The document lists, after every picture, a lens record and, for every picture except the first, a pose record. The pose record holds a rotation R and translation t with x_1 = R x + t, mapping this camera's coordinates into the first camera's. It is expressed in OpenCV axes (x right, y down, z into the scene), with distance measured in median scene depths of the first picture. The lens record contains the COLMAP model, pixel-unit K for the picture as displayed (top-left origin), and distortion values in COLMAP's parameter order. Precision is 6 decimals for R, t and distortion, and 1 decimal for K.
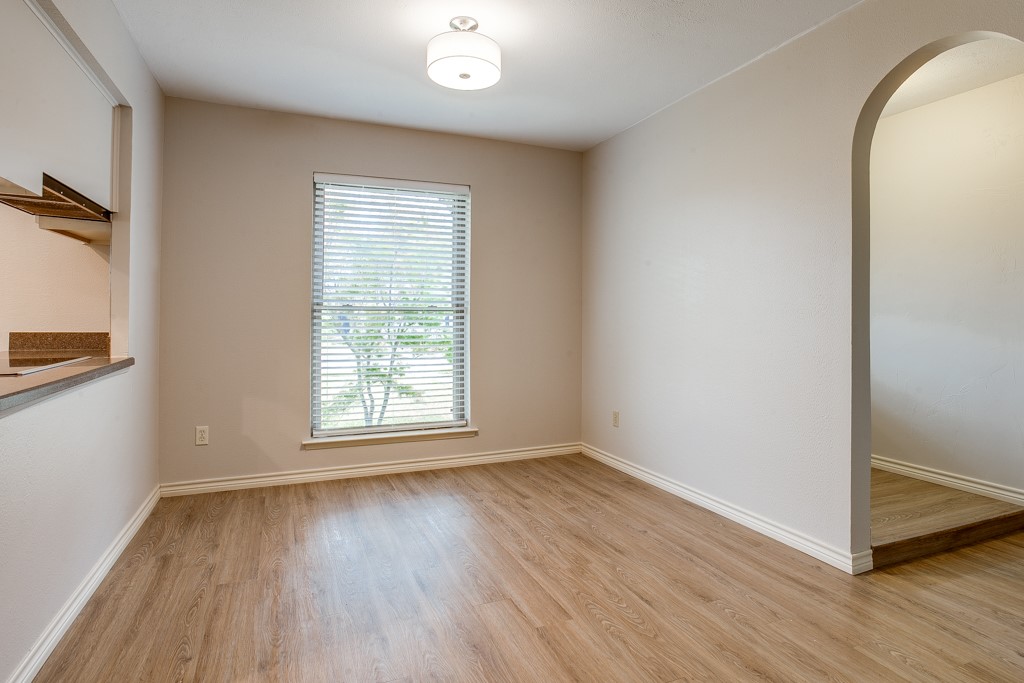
lens RADIAL K [[541.9, 0, 493.2], [0, 541.9, 334.3], [0, 0, 1]] dist [-0.054283, 0.033923]
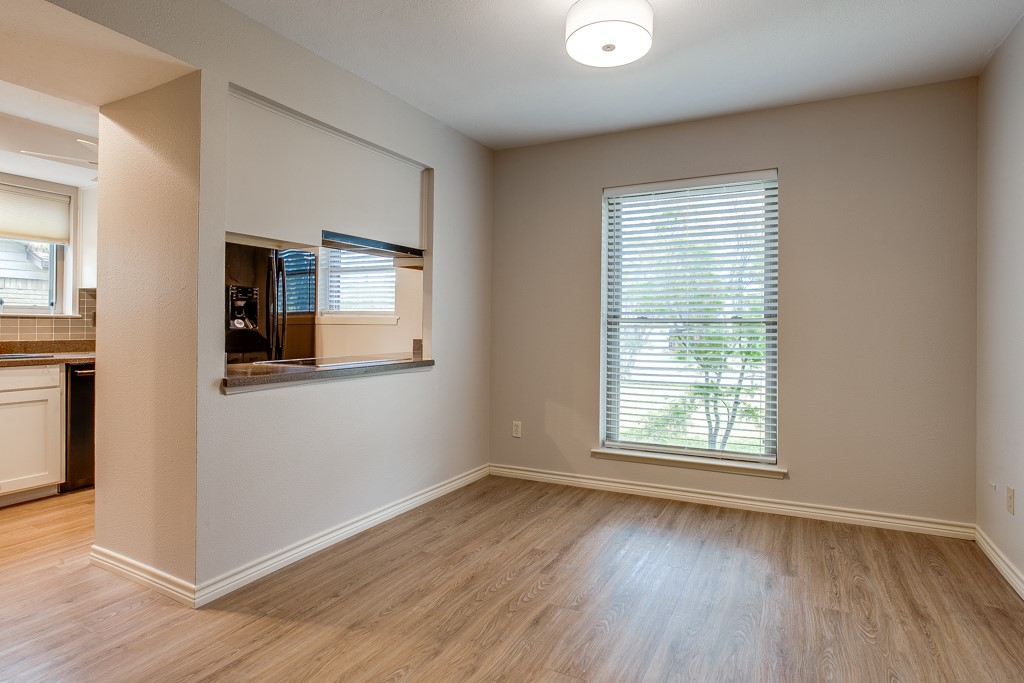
lens RADIAL K [[500.8, 0, 512.0], [0, 500.8, 341.5], [0, 0, 1]] dist [-0.012835, 0.001638]
pose [[0.675140, 0.008710, -0.737638, 0.293809], [-0.028682, 0.999484, -0.014451, 0.011017], [0.737132, 0.030913, 0.675042, 0.260421]]
